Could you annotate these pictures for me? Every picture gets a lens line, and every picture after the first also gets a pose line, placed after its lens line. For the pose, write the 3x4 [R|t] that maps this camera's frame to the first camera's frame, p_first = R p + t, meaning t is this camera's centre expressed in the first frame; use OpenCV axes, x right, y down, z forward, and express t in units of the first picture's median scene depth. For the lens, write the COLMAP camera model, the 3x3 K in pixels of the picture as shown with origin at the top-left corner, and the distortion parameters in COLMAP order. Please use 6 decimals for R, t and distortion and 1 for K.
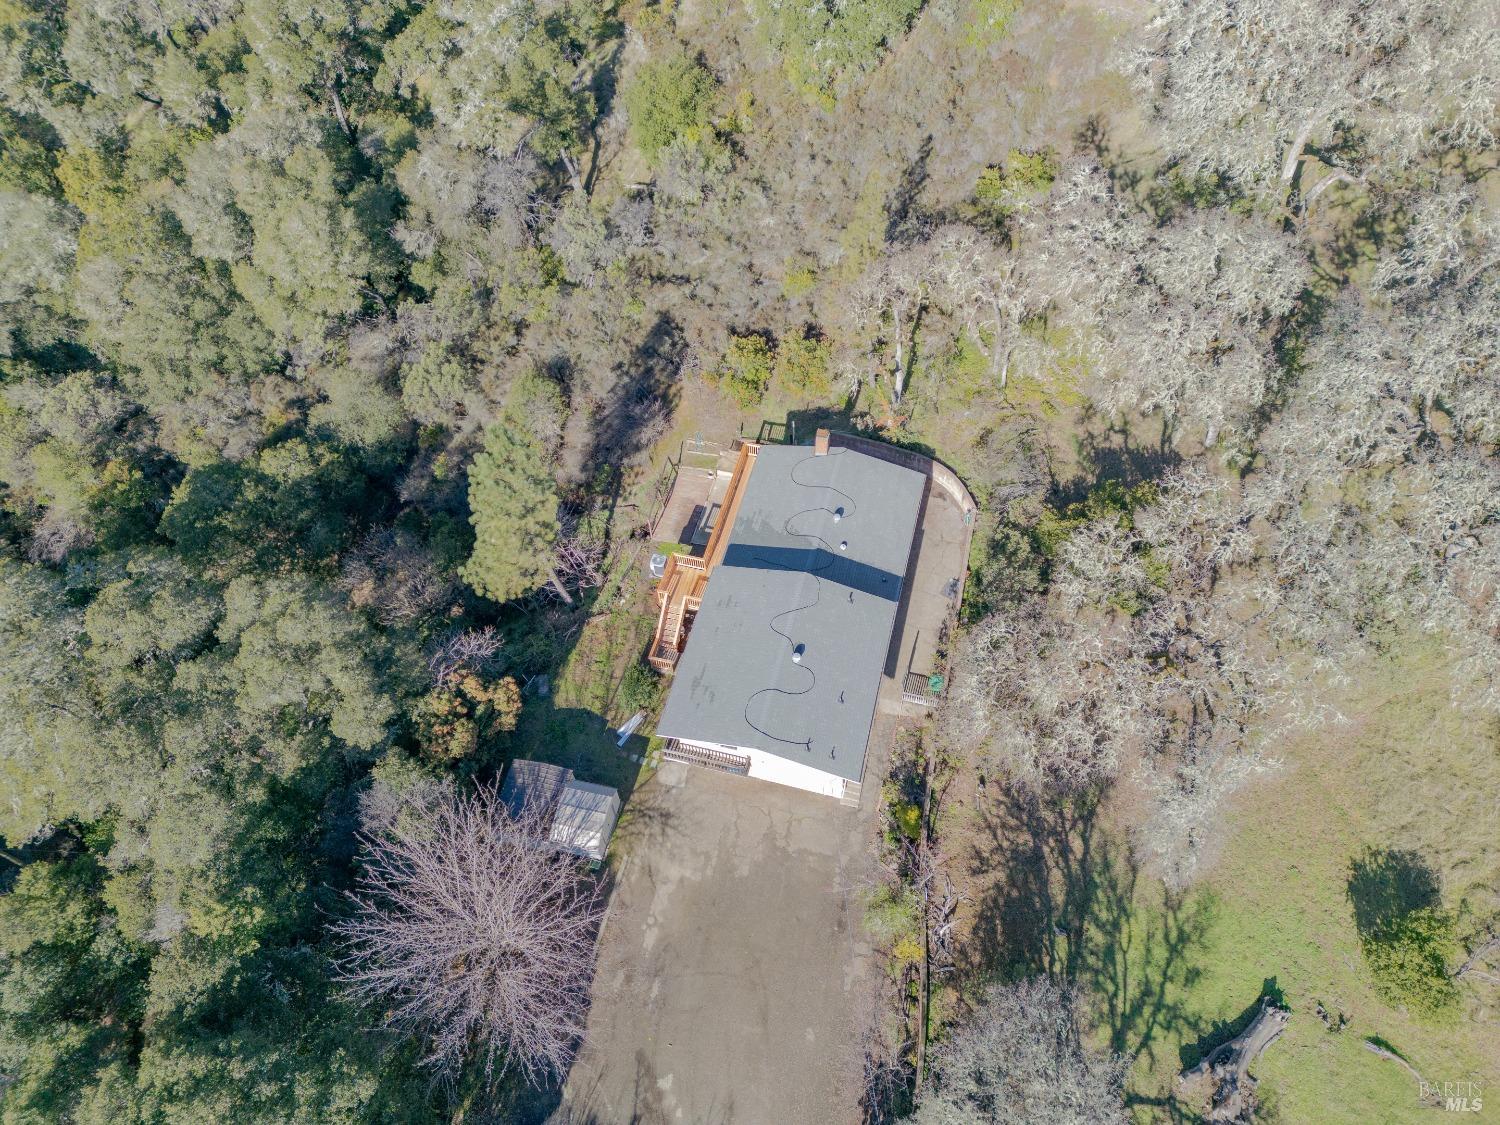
lens RADIAL K [[1047.0, 0, 750.0], [0, 1047.0, 562.5], [0, 0, 1]] dist [0.084013, -0.090733]
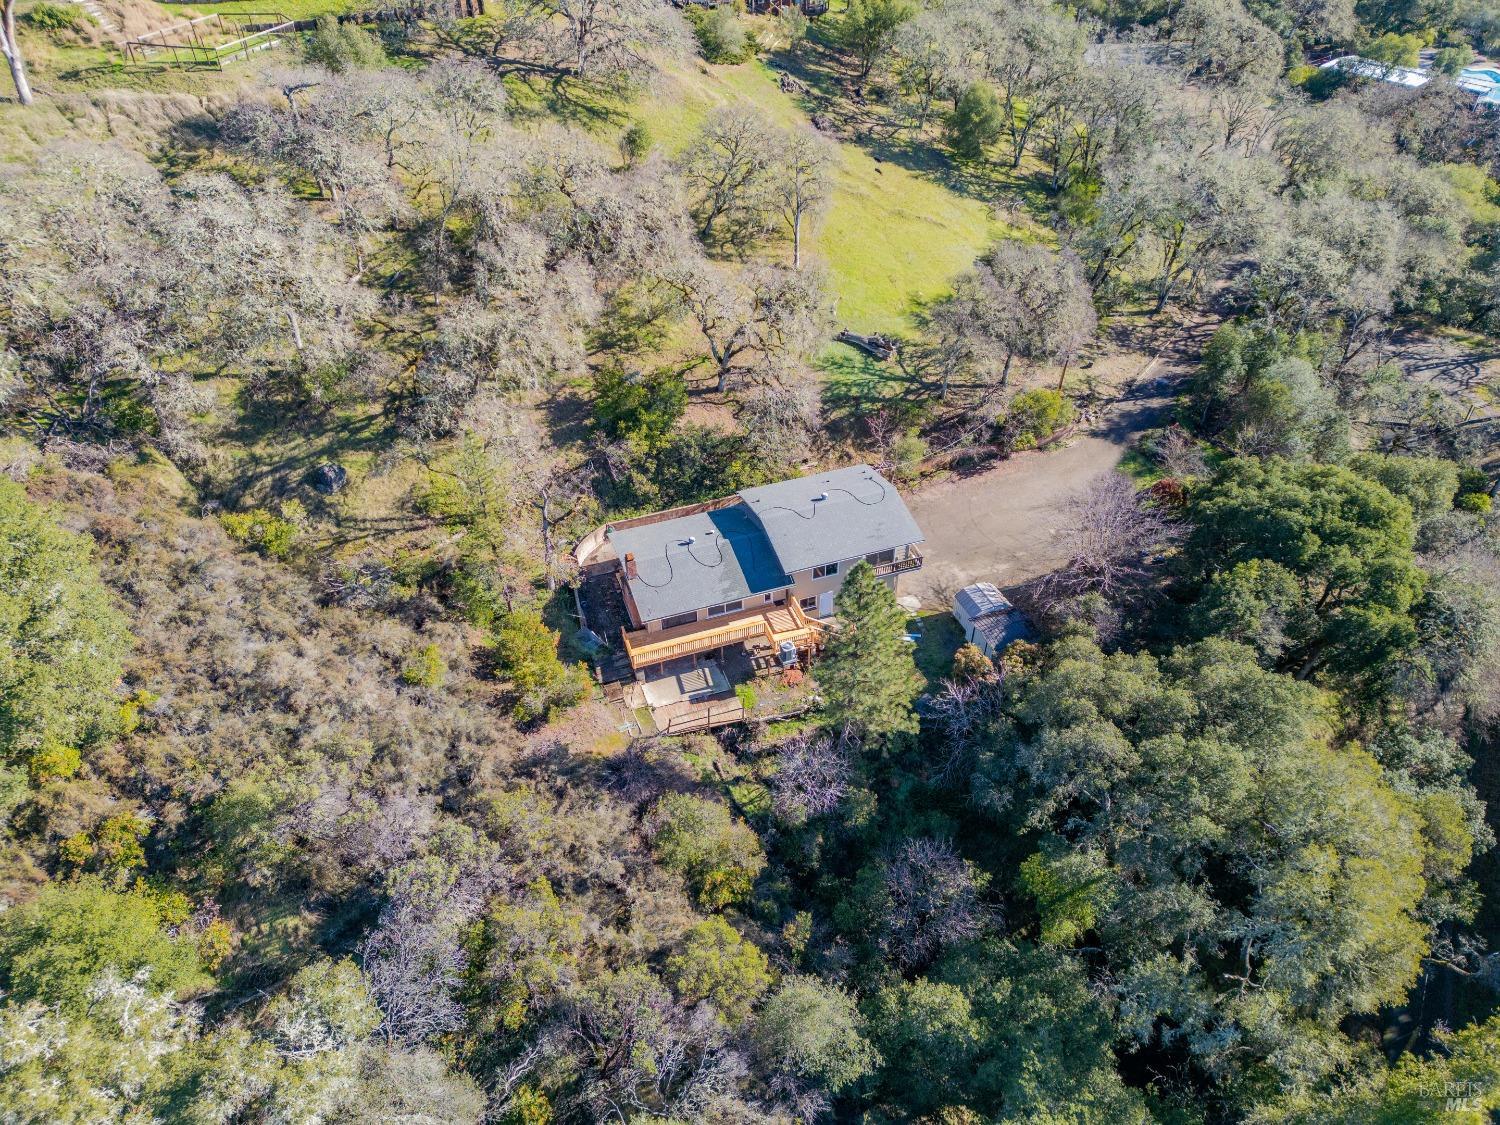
lens RADIAL K [[1047.0, 0, 750.0], [0, 1047.0, 562.5], [0, 0, 1]] dist [0.084013, -0.090733]
pose [[-0.561733, -0.529749, 0.635470, -0.816066], [0.683367, 0.135853, 0.717324, -0.953587], [-0.466332, 0.837204, 0.285700, 0.688537]]
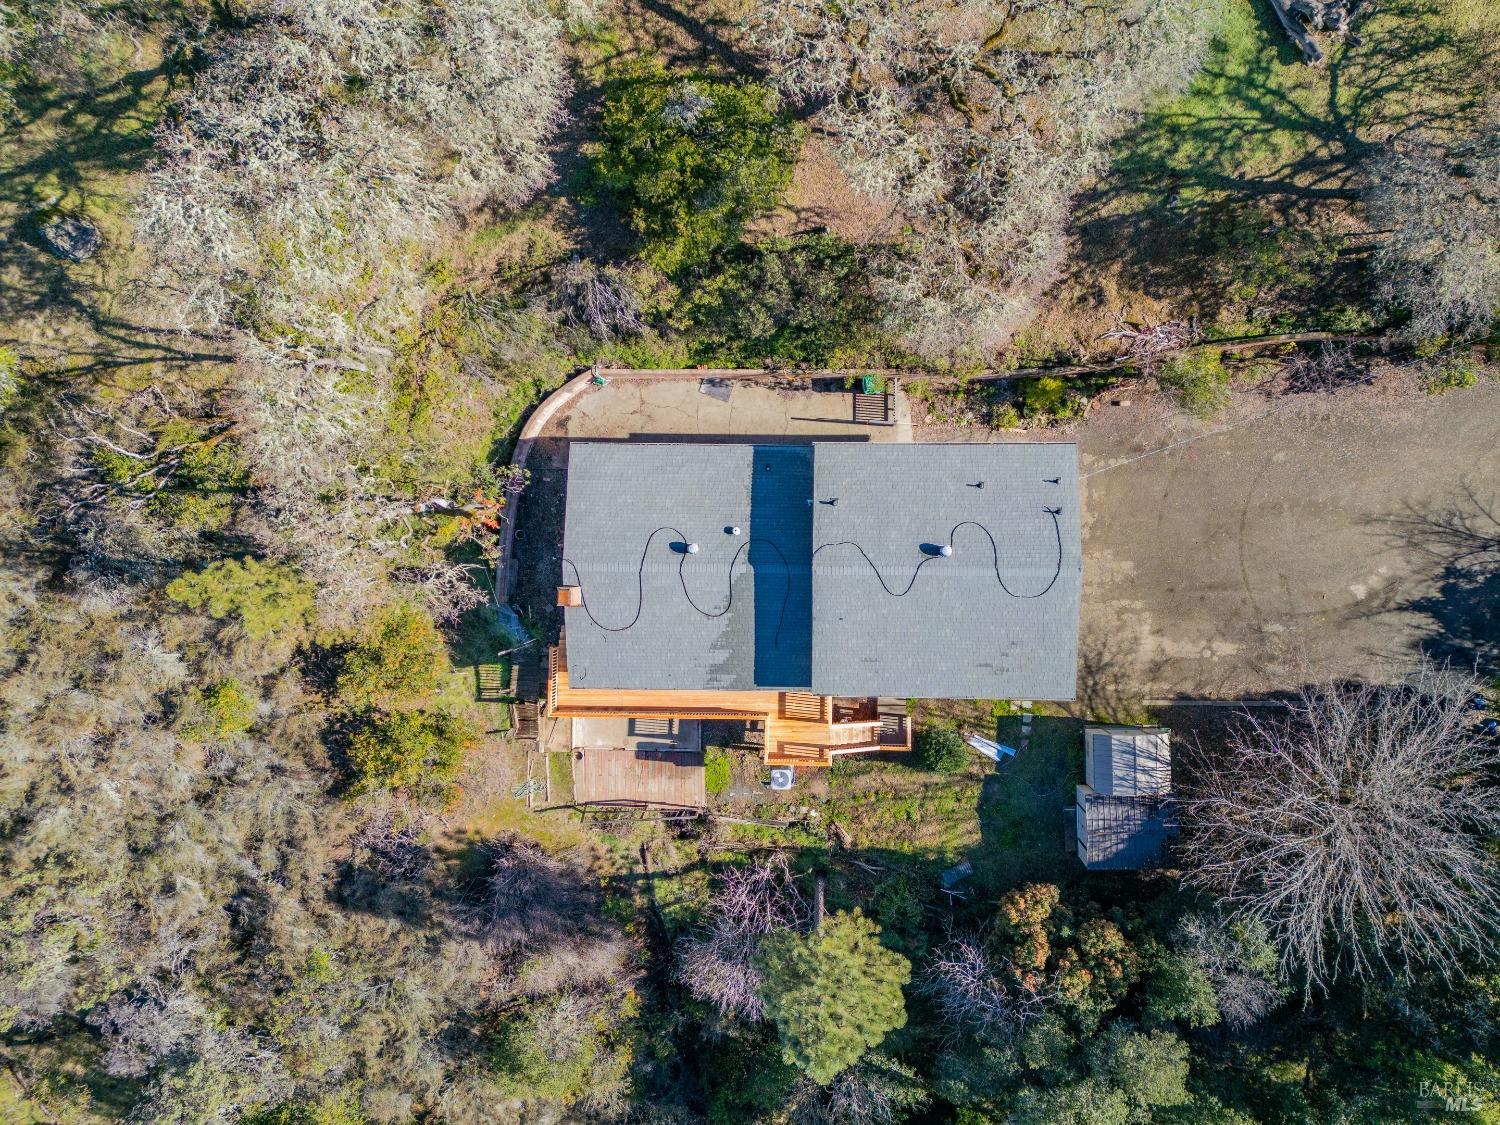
lens RADIAL K [[1059.6, 0, 797.0], [0, 1059.6, 577.7], [0, 0, 1]] dist [0.072446, -0.060186]
pose [[-0.244653, -0.969551, 0.010787, 0.042405], [0.813177, -0.199110, 0.546899, -0.413035], [-0.528098, 0.142572, 0.837129, 0.397068]]
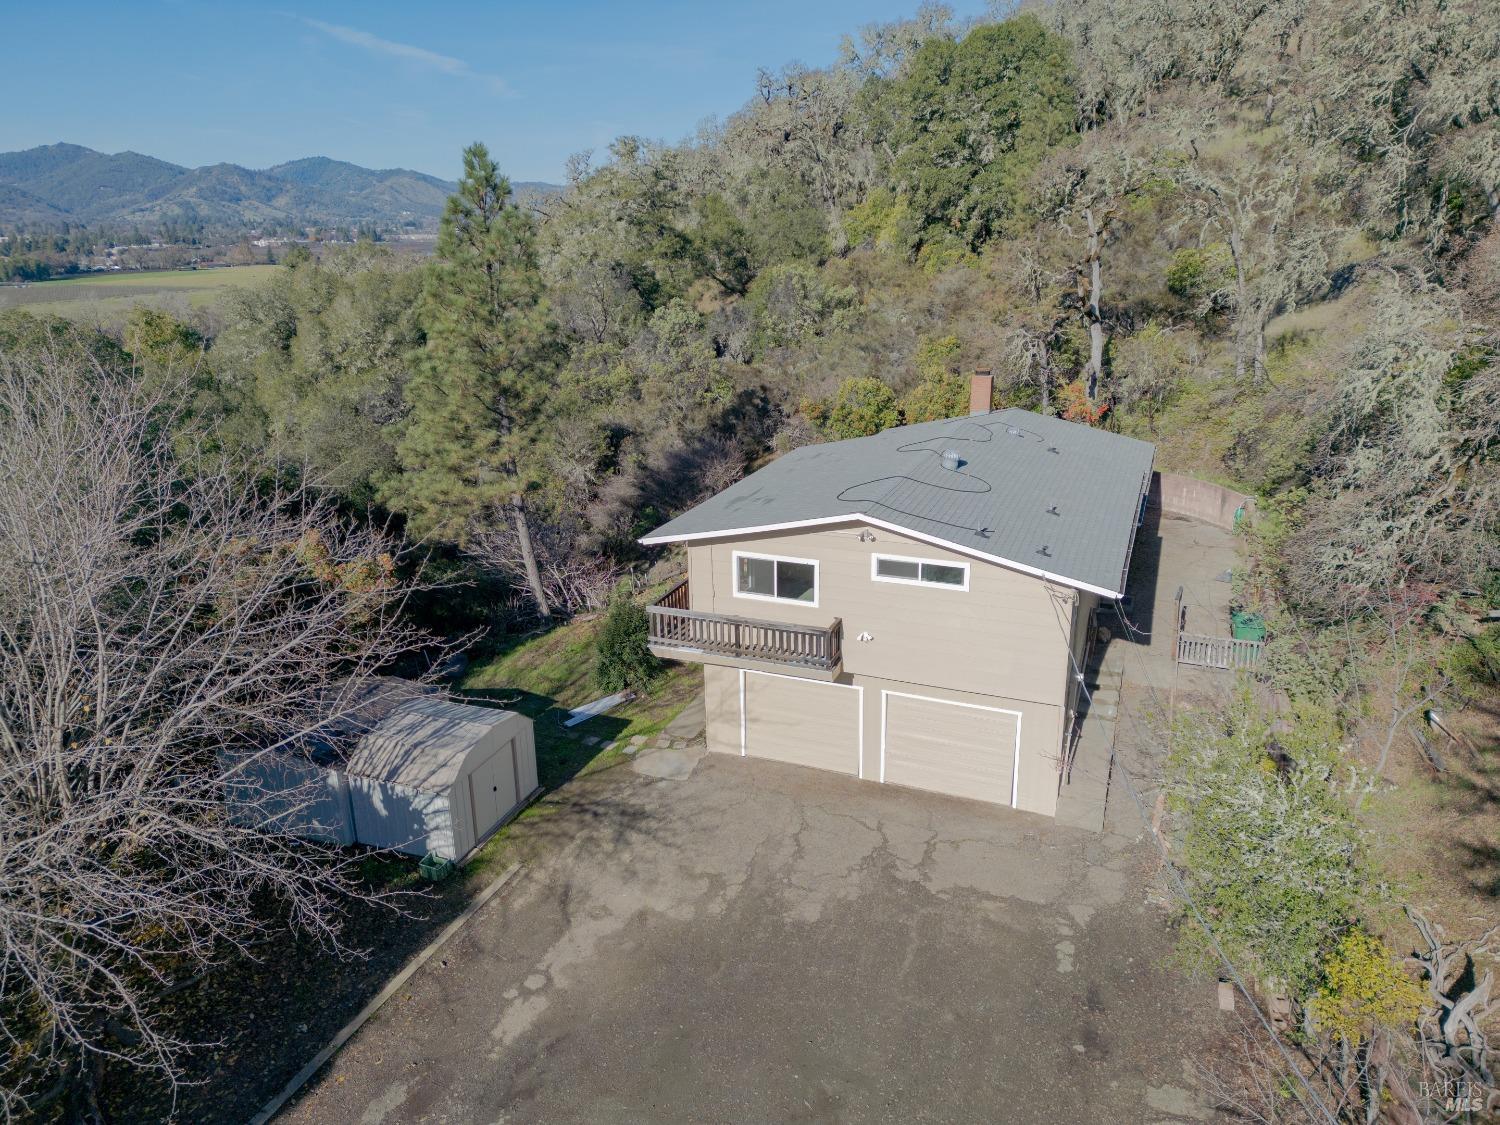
lens RADIAL K [[1046.5, 0, 750.0], [0, 1046.5, 562.5], [0, 0, 1]] dist [0.025316, -0.003323]
pose [[0.991566, 0.049328, -0.119844, 0.012122], [-0.111995, 0.791478, -0.600849, 0.414309], [0.065215, 0.609204, 0.790328, 0.617850]]
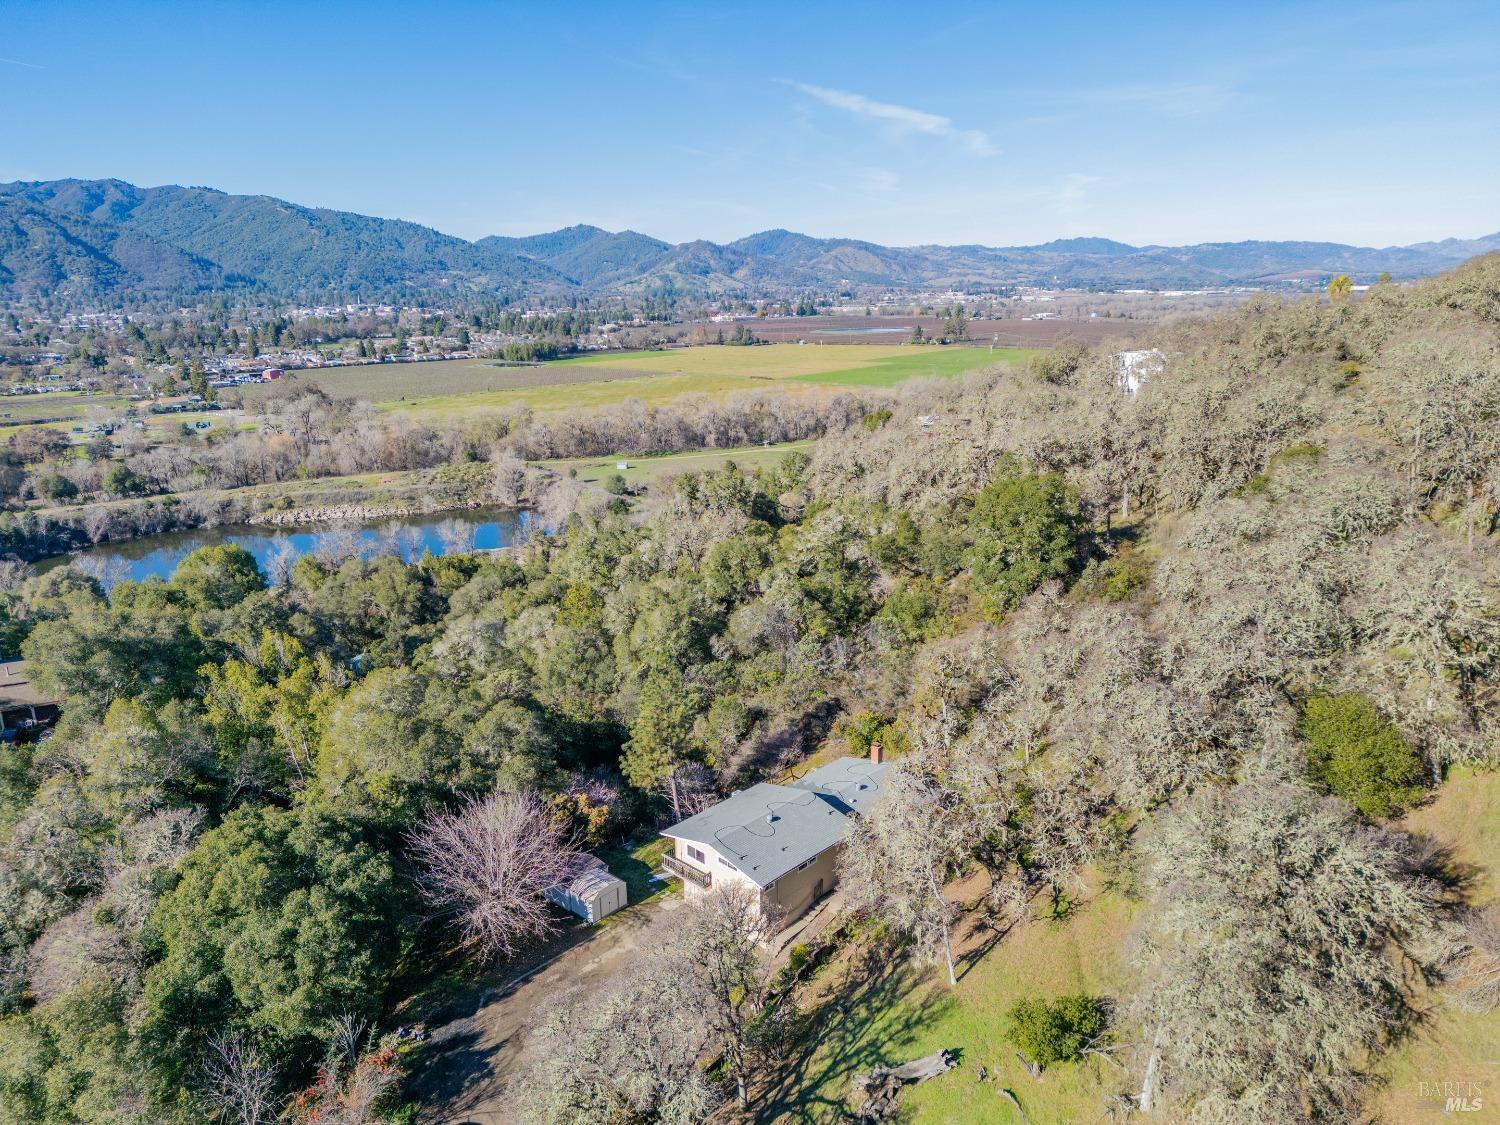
lens RADIAL K [[1047.0, 0, 750.0], [0, 1047.0, 562.5], [0, 0, 1]] dist [0.084013, -0.090733]
pose [[0.866155, 0.136470, -0.480782, 0.634788], [-0.414343, 0.733996, -0.538117, 0.590537], [0.279455, 0.665302, 0.692299, -0.217308]]
